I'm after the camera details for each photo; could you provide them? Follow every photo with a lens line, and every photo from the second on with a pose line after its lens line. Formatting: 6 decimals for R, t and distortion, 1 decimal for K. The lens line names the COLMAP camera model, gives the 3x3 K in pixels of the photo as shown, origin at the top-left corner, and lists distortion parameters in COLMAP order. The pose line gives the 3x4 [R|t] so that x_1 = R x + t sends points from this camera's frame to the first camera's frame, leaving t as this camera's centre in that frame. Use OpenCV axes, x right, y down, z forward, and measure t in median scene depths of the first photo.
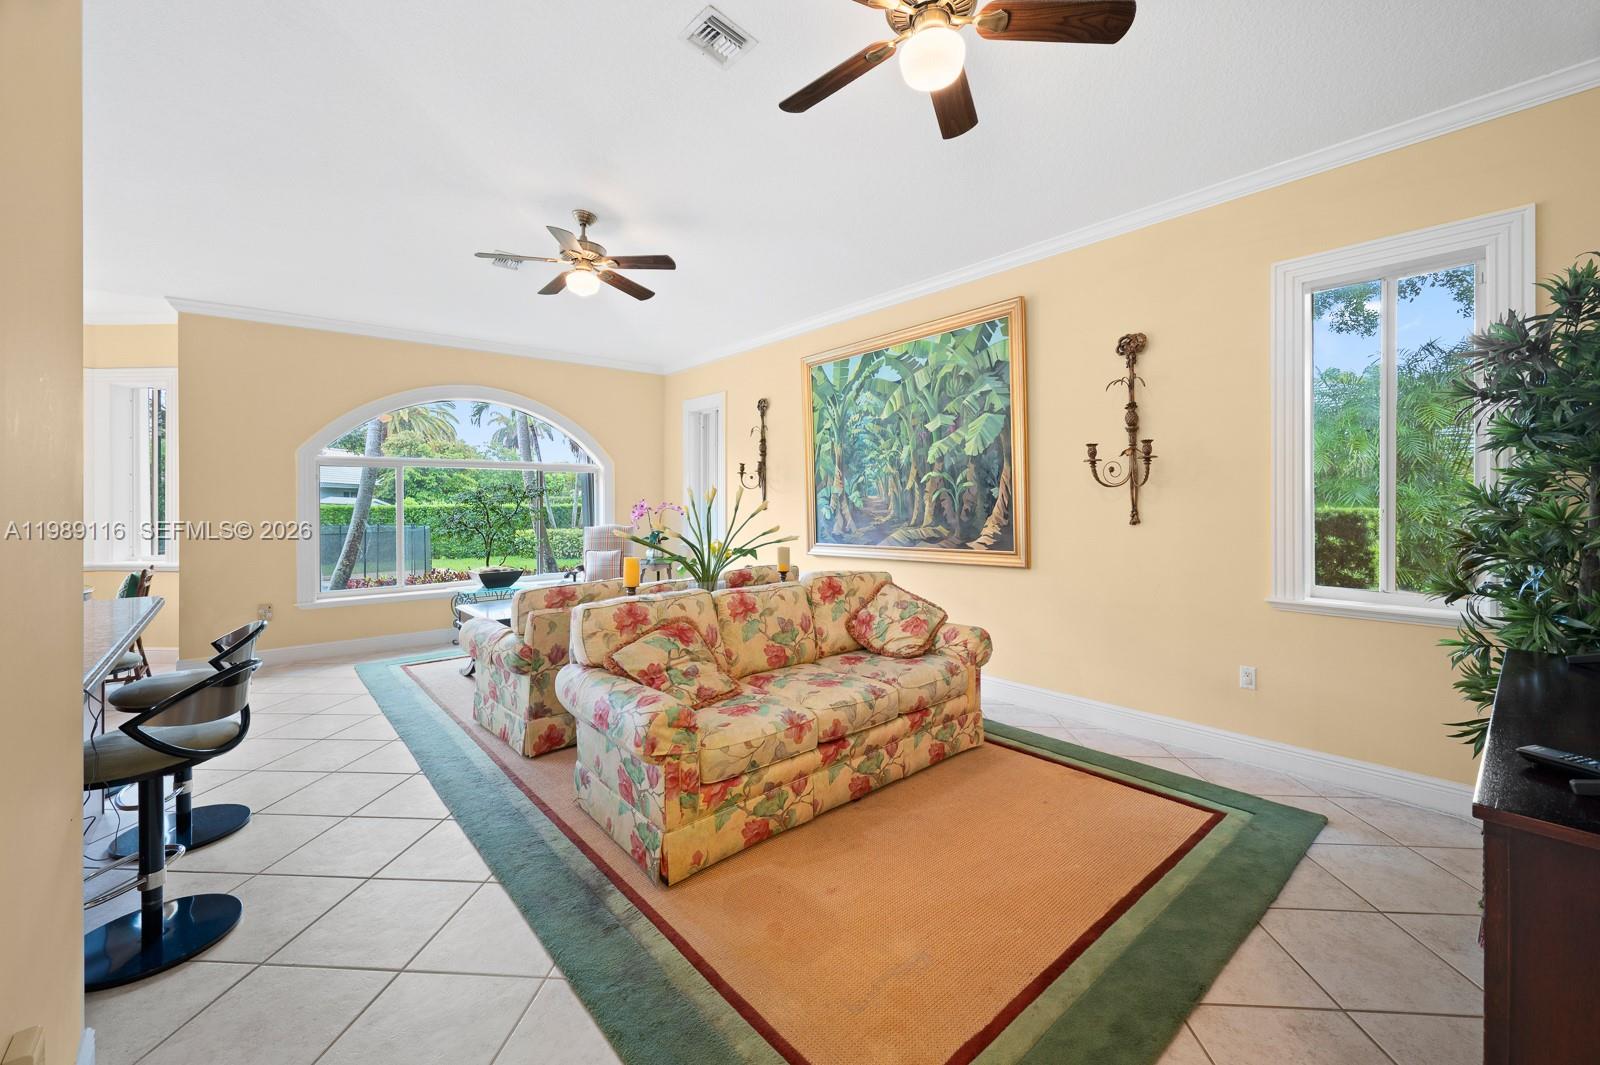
lens RADIAL K [[644.8, 0, 812.4], [0, 644.8, 505.6], [0, 0, 1]] dist [-0.000340, -0.000089]
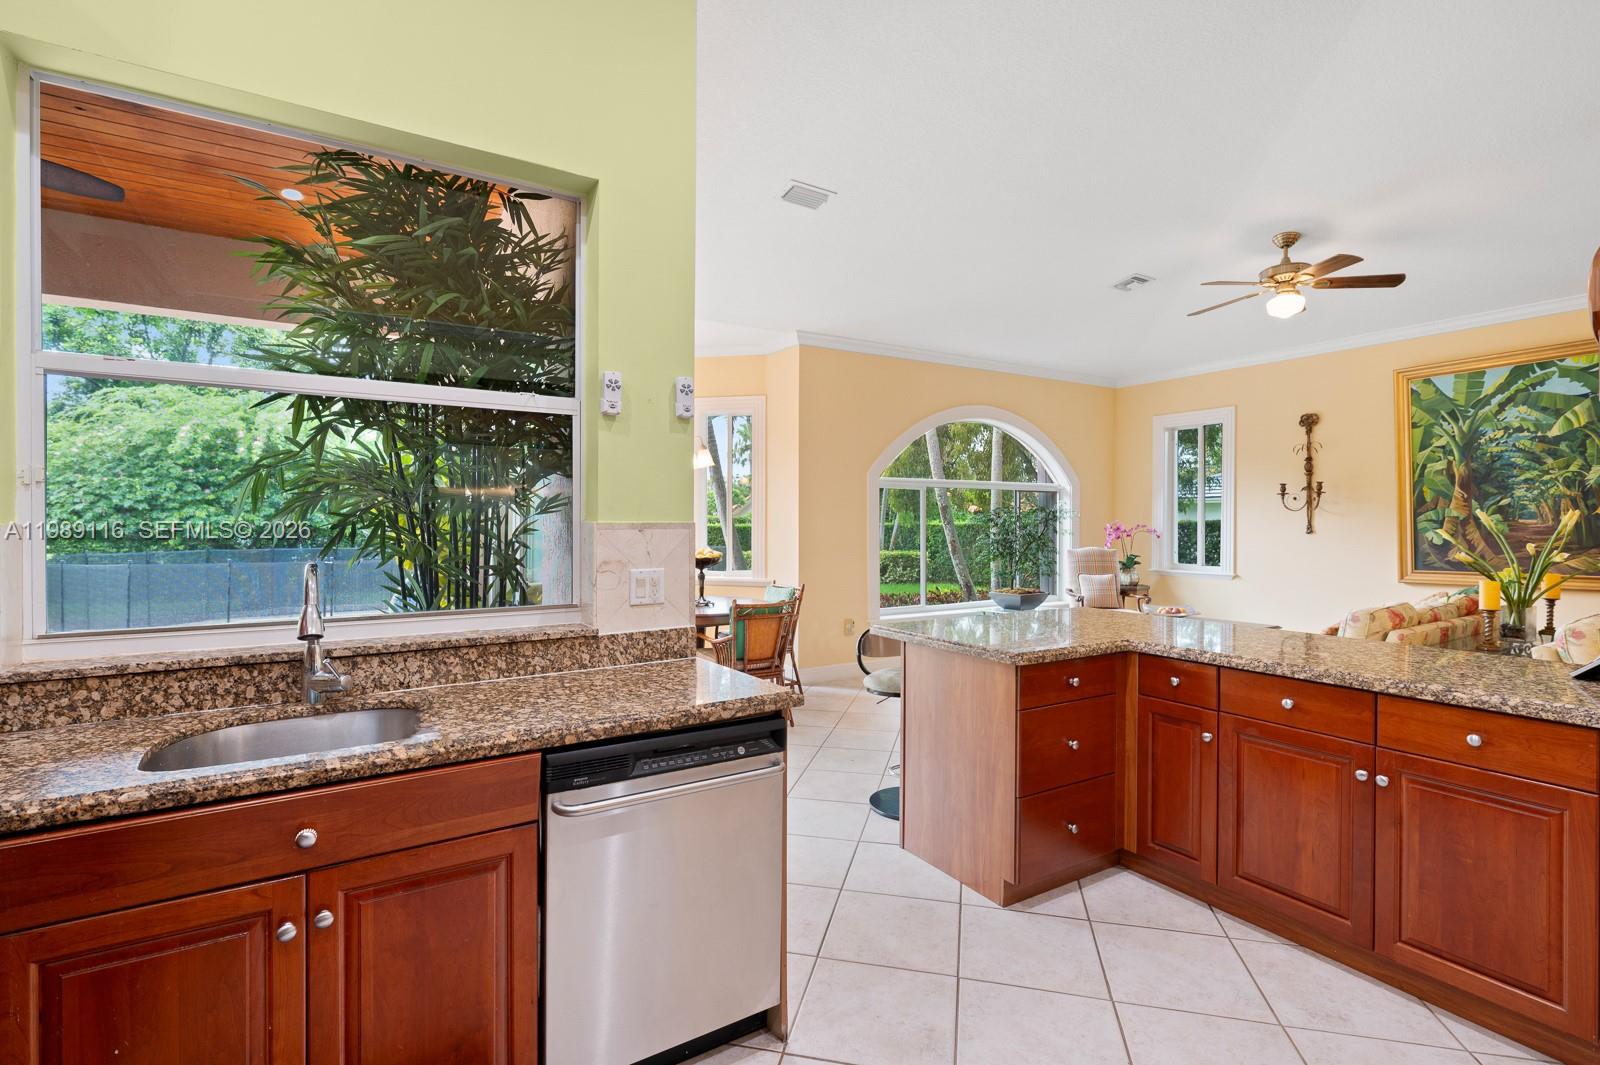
lens RADIAL K [[746.6, 0, 798.9], [0, 746.6, 522.2], [0, 0, 1]] dist [0.000405, 0.000223]
pose [[0.986415, 0.007566, -0.164098, -0.822878], [-0.008691, 0.999943, -0.006136, 0.004233], [0.164042, 0.007479, 0.986425, -0.236083]]
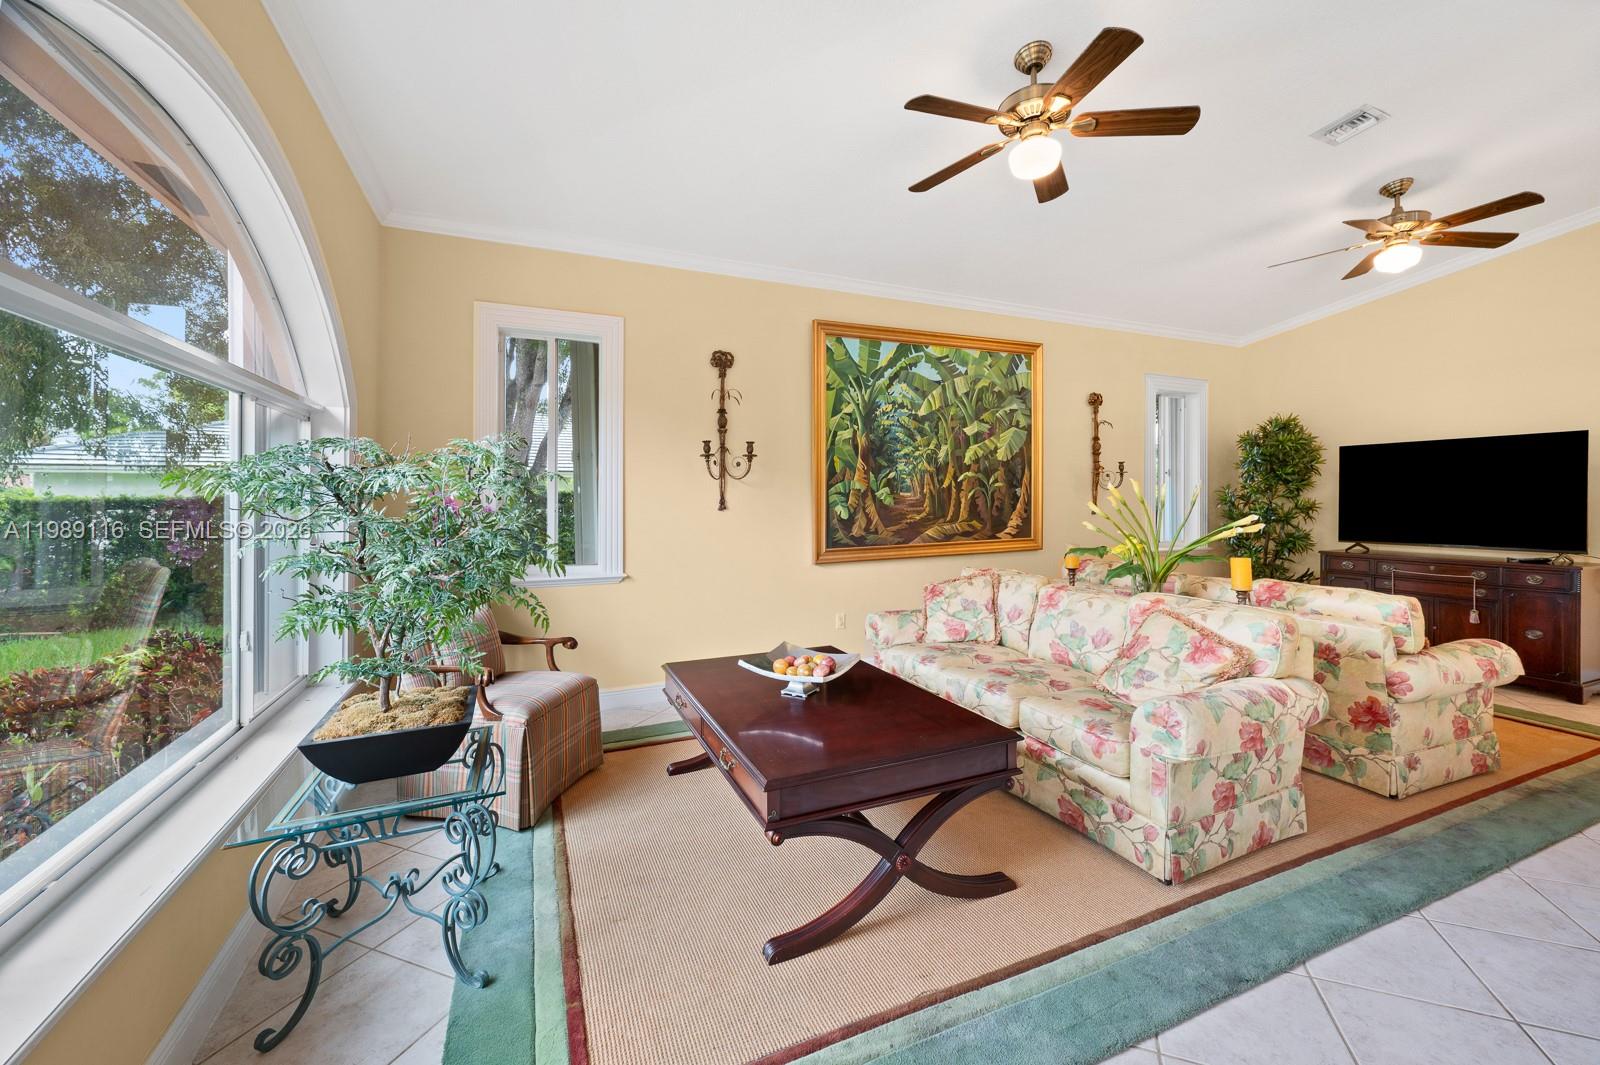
lens RADIAL K [[644.8, 0, 812.4], [0, 644.8, 505.6], [0, 0, 1]] dist [-0.000340, -0.000089]
pose [[0.299704, -0.003927, 0.954024, -0.944348], [0.006134, 0.999979, 0.002189, 0.001003], [-0.954013, 0.005196, 0.299722, 0.921986]]
